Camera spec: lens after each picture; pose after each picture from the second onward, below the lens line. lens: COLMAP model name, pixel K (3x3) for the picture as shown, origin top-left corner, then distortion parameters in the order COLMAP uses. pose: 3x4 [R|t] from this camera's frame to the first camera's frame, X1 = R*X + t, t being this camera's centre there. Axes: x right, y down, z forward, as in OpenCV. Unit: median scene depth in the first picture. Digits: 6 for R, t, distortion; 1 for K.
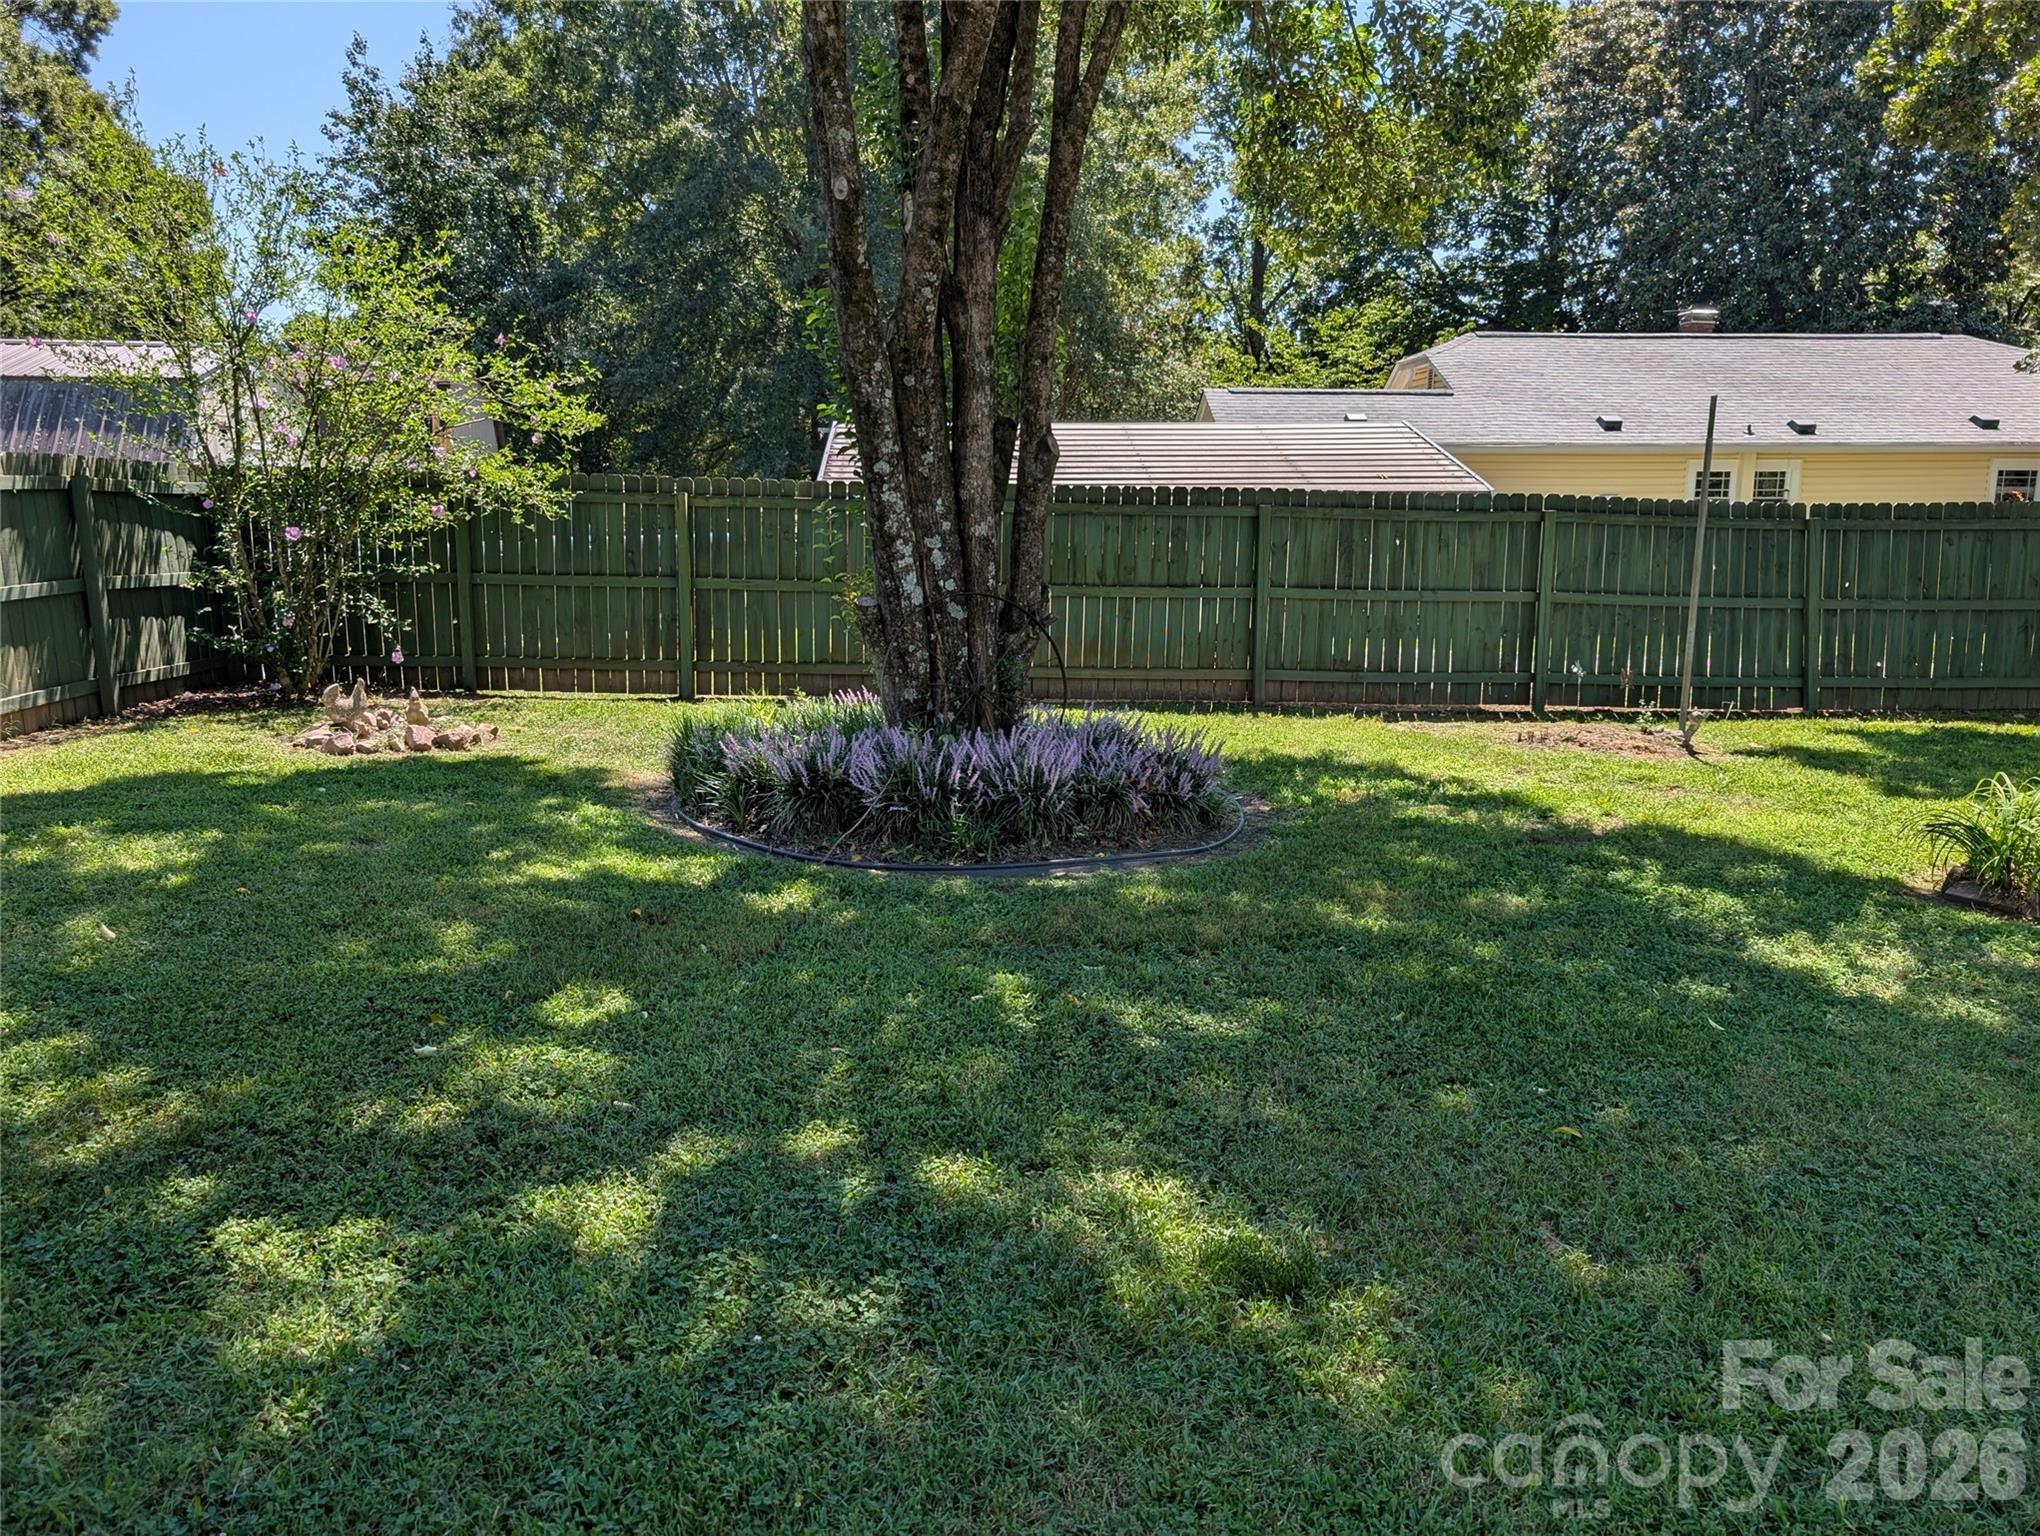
lens RADIAL K [[1491.8, 0, 1022.4], [0, 1491.8, 770.2], [0, 0, 1]] dist [0.033404, -0.035577]
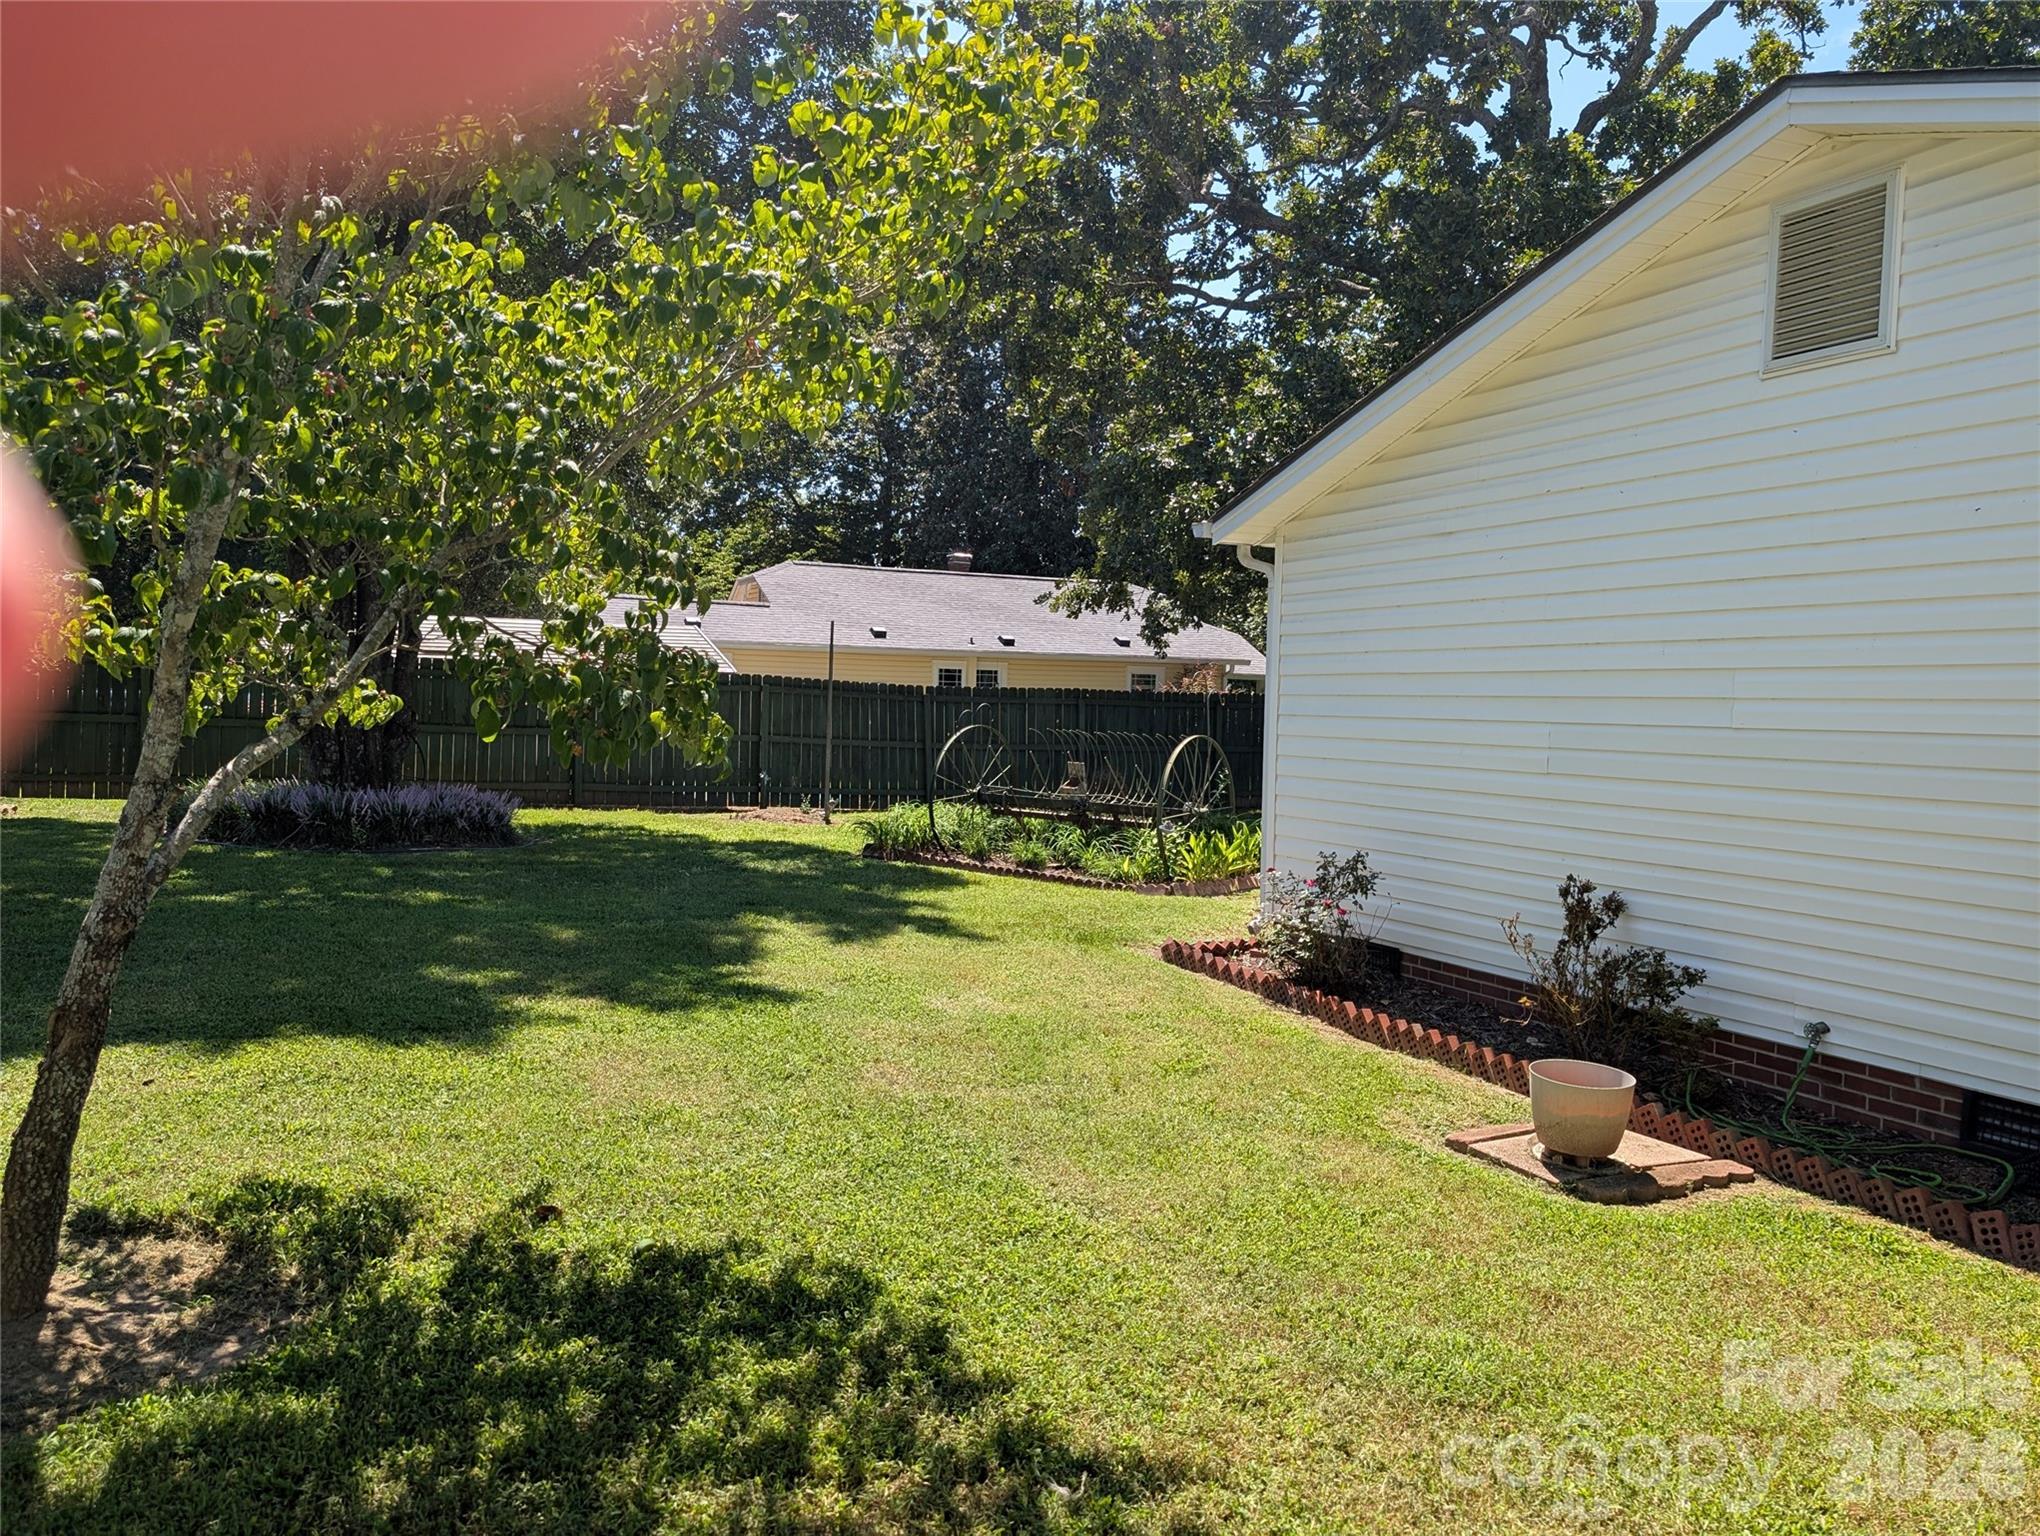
lens RADIAL K [[1491.8, 0, 1024.4], [0, 1491.8, 763.9], [0, 0, 1]] dist [0.033404, -0.035577]
pose [[0.931030, 0.003486, 0.364925, 0.014283], [0.044608, 0.991369, -0.123278, 0.061846], [-0.362205, 0.131054, 0.922839, -0.291446]]
